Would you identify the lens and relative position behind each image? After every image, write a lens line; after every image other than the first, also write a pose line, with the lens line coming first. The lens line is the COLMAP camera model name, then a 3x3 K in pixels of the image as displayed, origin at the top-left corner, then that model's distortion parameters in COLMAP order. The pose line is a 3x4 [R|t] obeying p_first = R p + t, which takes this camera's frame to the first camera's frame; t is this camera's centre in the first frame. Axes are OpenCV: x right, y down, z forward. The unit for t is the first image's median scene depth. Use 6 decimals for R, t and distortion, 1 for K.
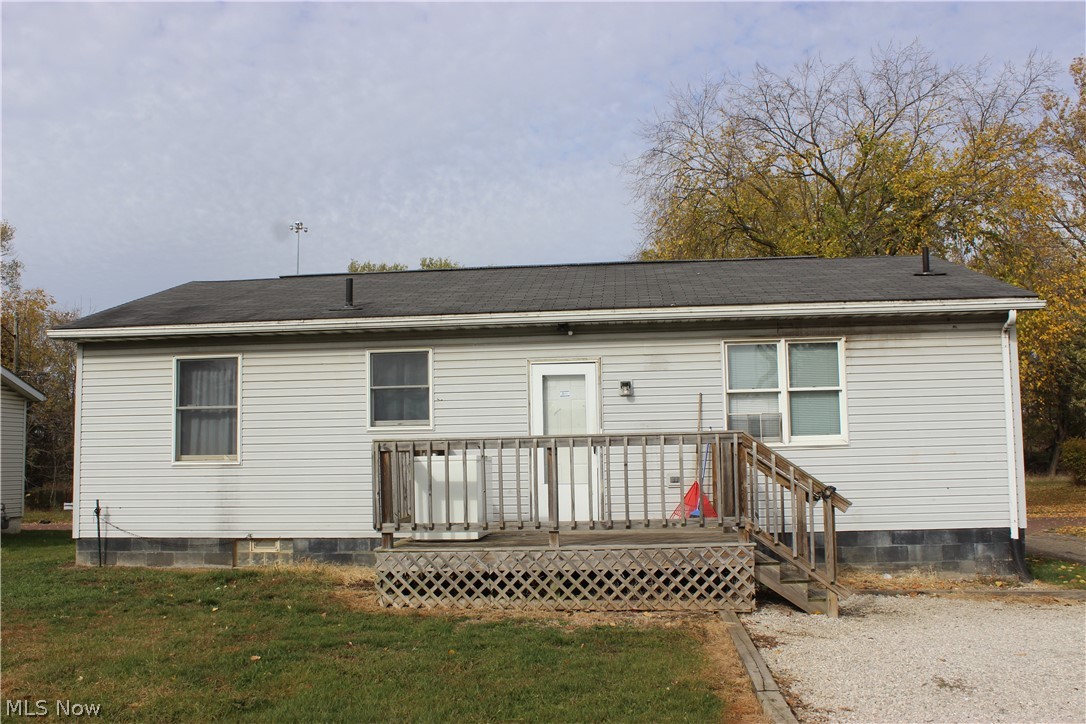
lens RADIAL K [[980.3, 0, 540.8], [0, 980.3, 376.3], [0, 0, 1]] dist [-0.160267, 0.163713]
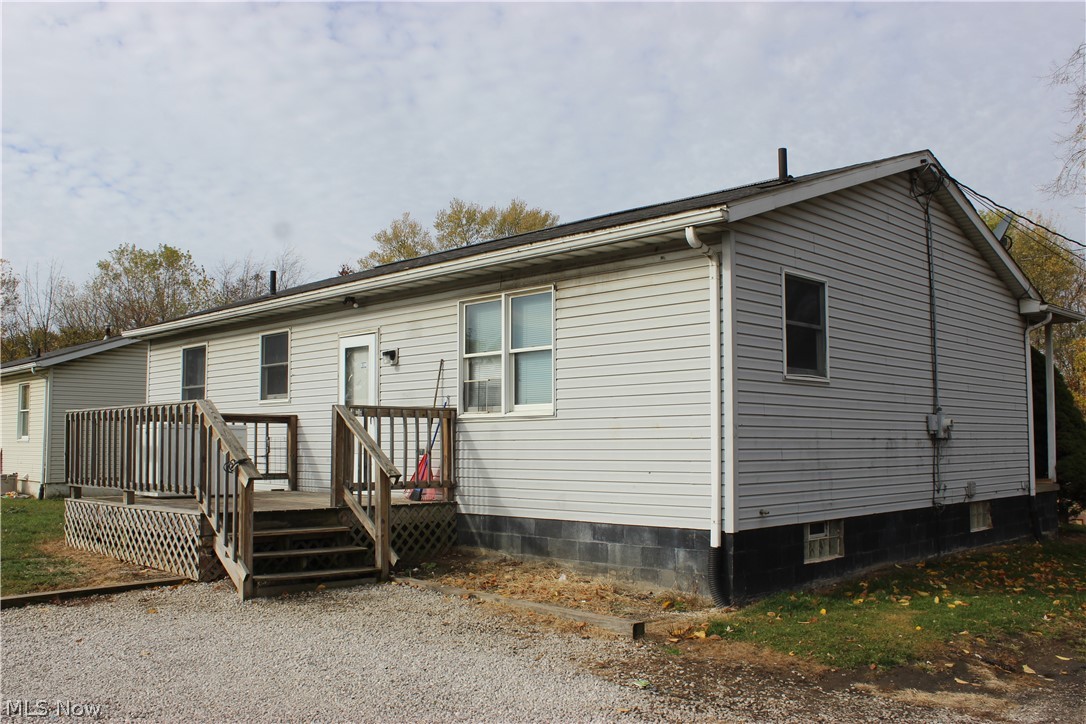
lens RADIAL K [[980.3, 0, 540.8], [0, 980.3, 376.3], [0, 0, 1]] dist [-0.160267, 0.163713]
pose [[0.773174, -0.030485, -0.633461, 0.833941], [0.055685, 0.998250, 0.019926, 0.020055], [0.631745, -0.050681, 0.773518, 0.342872]]
